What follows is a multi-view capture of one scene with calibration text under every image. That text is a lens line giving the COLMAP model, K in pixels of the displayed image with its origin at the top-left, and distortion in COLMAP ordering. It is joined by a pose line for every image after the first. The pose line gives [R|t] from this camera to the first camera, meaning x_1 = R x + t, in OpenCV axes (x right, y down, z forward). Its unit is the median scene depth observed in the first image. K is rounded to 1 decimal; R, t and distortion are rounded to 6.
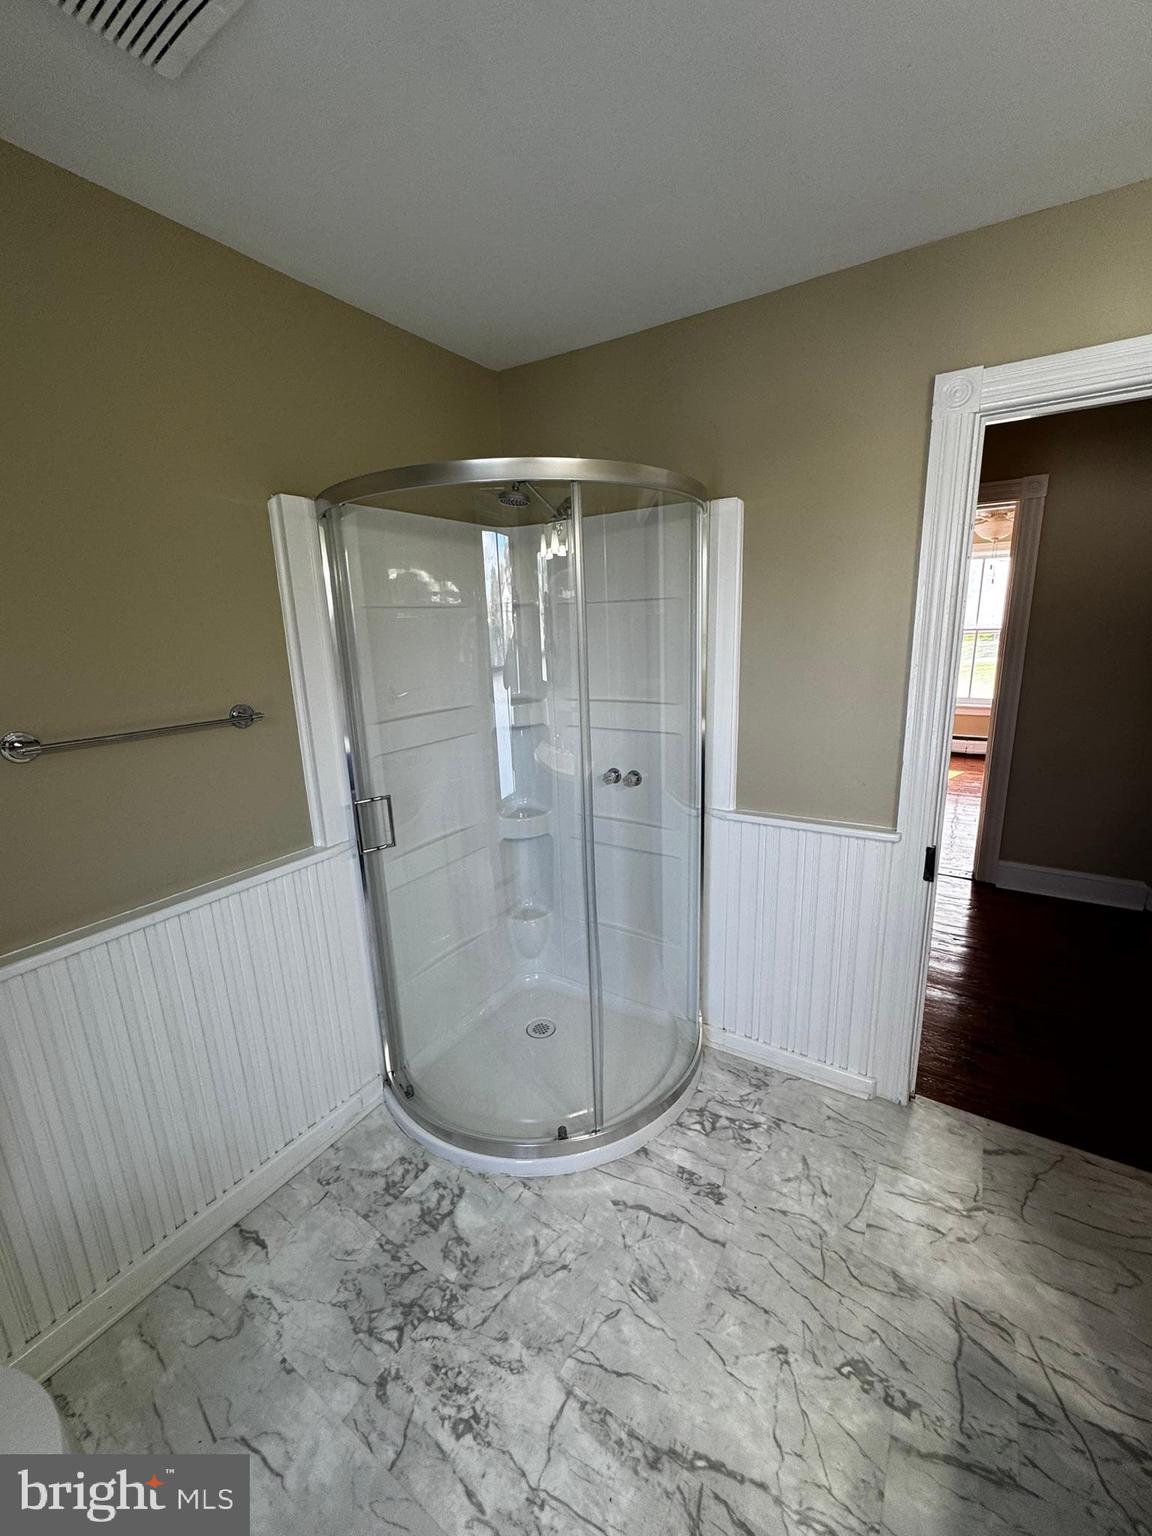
lens RADIAL K [[607.6, 0, 565.2], [0, 607.6, 787.9], [0, 0, 1]] dist [-0.004029, 0.000665]
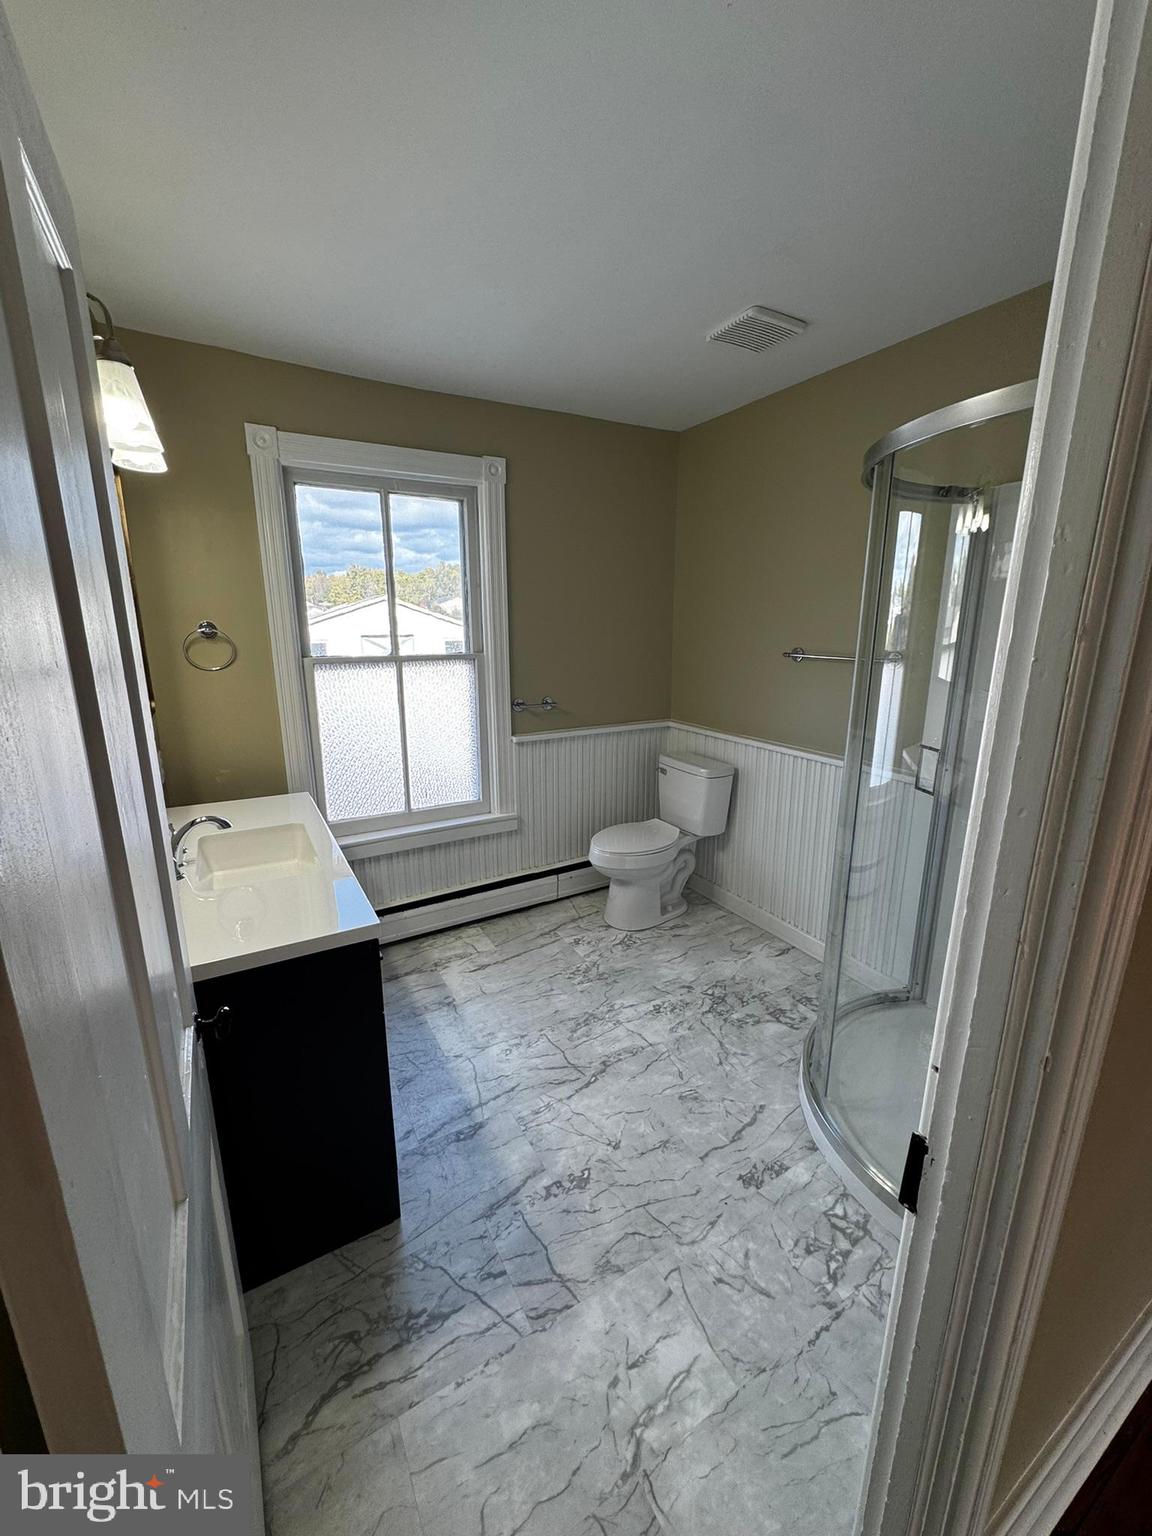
lens RADIAL K [[607.6, 0, 590.3], [0, 607.6, 765.3], [0, 0, 1]] dist [-0.004029, 0.000665]
pose [[-0.432852, 0.247803, -0.866737, 1.293096], [-0.214852, 0.905410, 0.366158, -0.311009], [0.875487, 0.344712, -0.338668, 1.071126]]
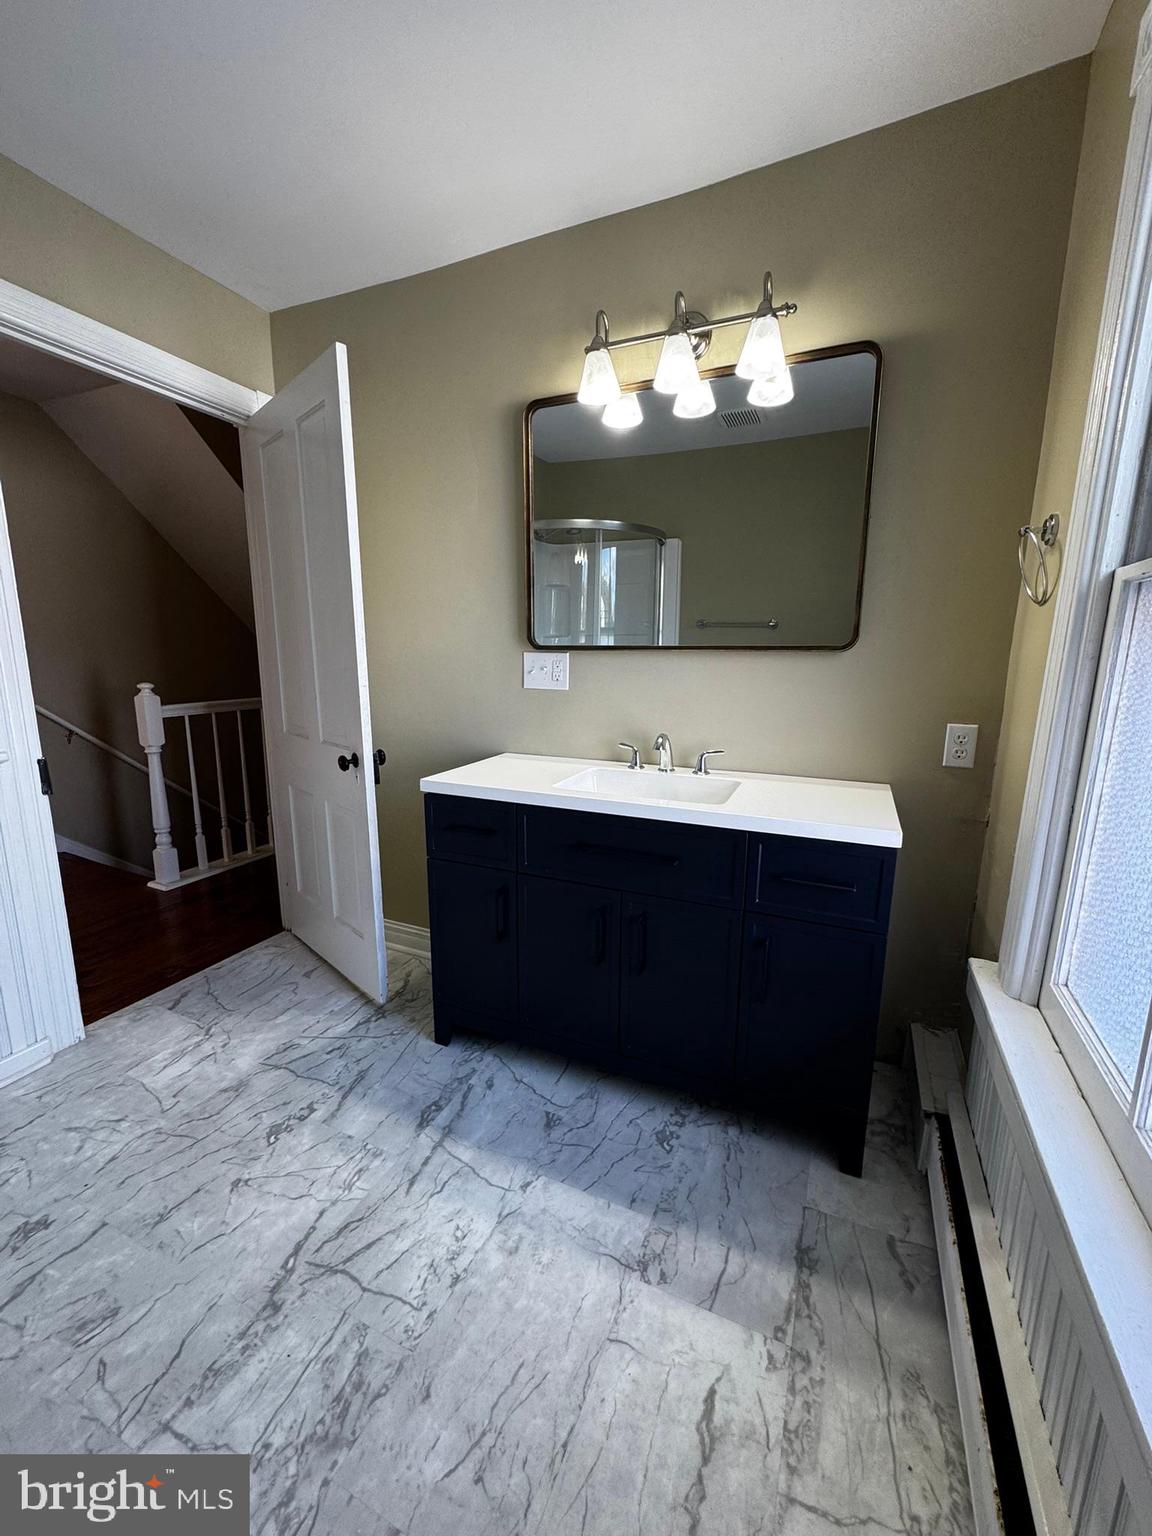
lens RADIAL K [[607.6, 0, 590.1], [0, 607.6, 764.7], [0, 0, 1]] dist [-0.004029, 0.000665]
pose [[-0.171699, -0.146189, 0.974242, -0.650669], [0.246755, 0.951023, 0.186193, 0.179143], [-0.953746, 0.272369, -0.127217, 0.330225]]
